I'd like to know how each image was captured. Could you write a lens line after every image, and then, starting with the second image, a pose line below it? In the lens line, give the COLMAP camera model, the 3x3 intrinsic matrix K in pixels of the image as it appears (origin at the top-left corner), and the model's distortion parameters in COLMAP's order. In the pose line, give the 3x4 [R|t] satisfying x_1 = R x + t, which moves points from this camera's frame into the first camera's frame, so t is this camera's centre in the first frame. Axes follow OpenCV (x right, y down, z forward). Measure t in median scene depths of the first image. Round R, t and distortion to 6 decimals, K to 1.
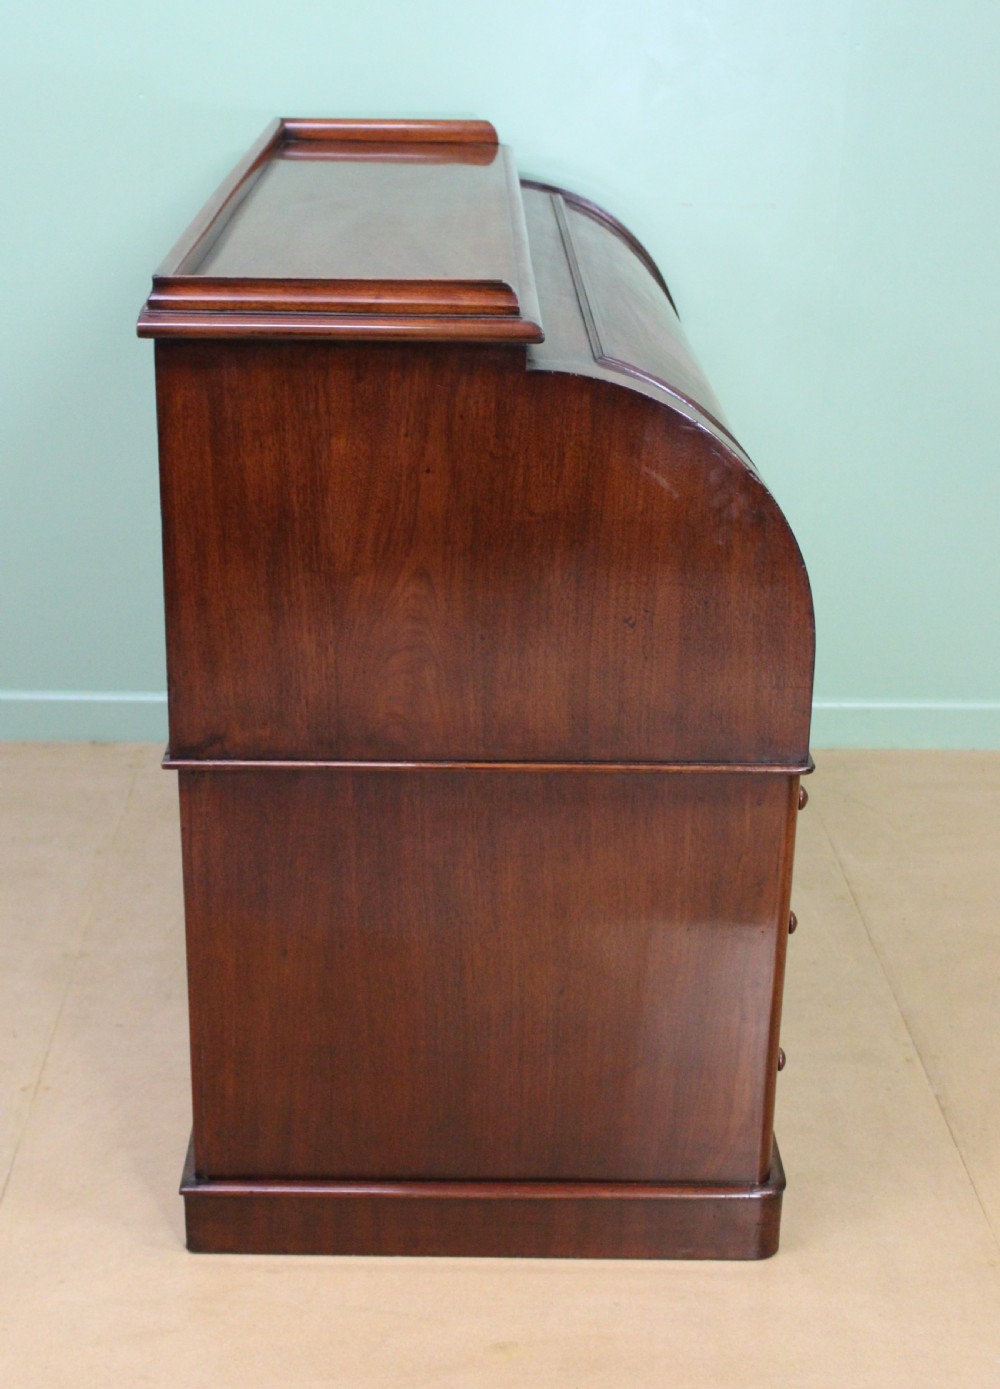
lens RADIAL K [[2111.8, 0, 500.0], [0, 2111.8, 694.5], [0, 0, 1]] dist [-0.032778, -0.045274]
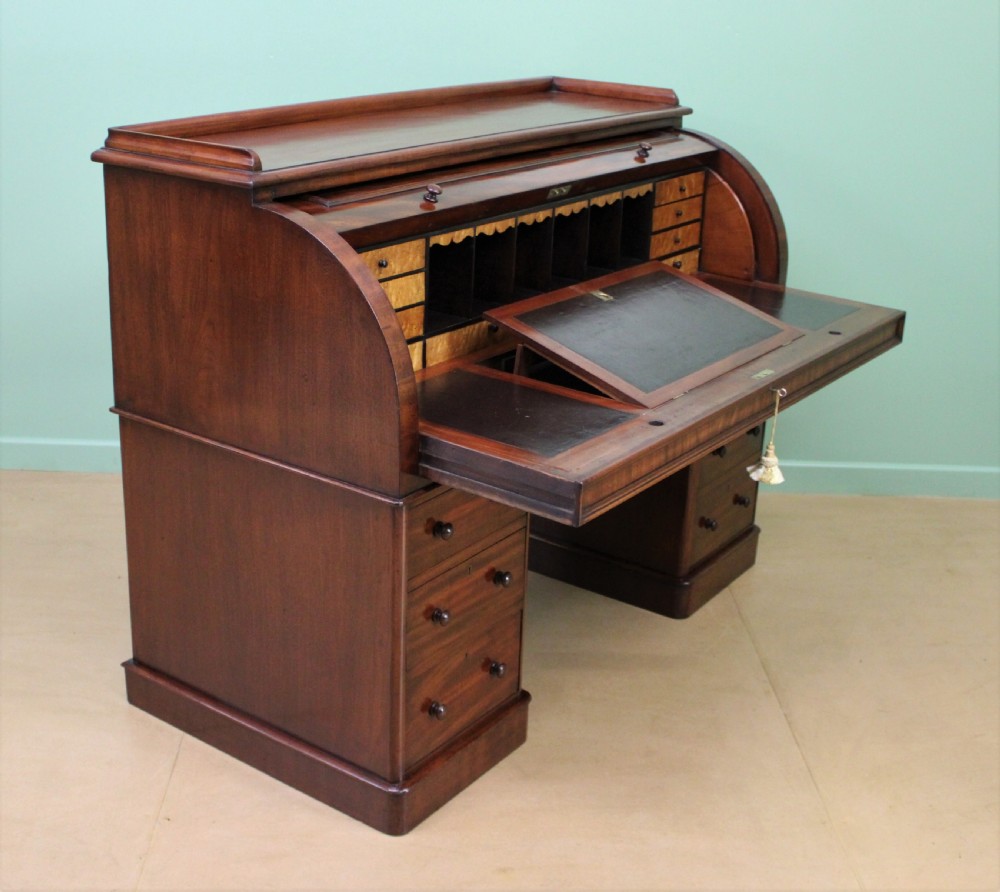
lens RADIAL K [[1392.9, 0, 438.3], [0, 1392.9, 432.9], [0, 0, 1]] dist [-0.124324, 0.061865]
pose [[0.795995, 0.216712, -0.565179, 0.739573], [-0.237976, 0.970566, 0.036990, -0.057095], [0.556560, 0.105056, 0.824138, 0.221297]]
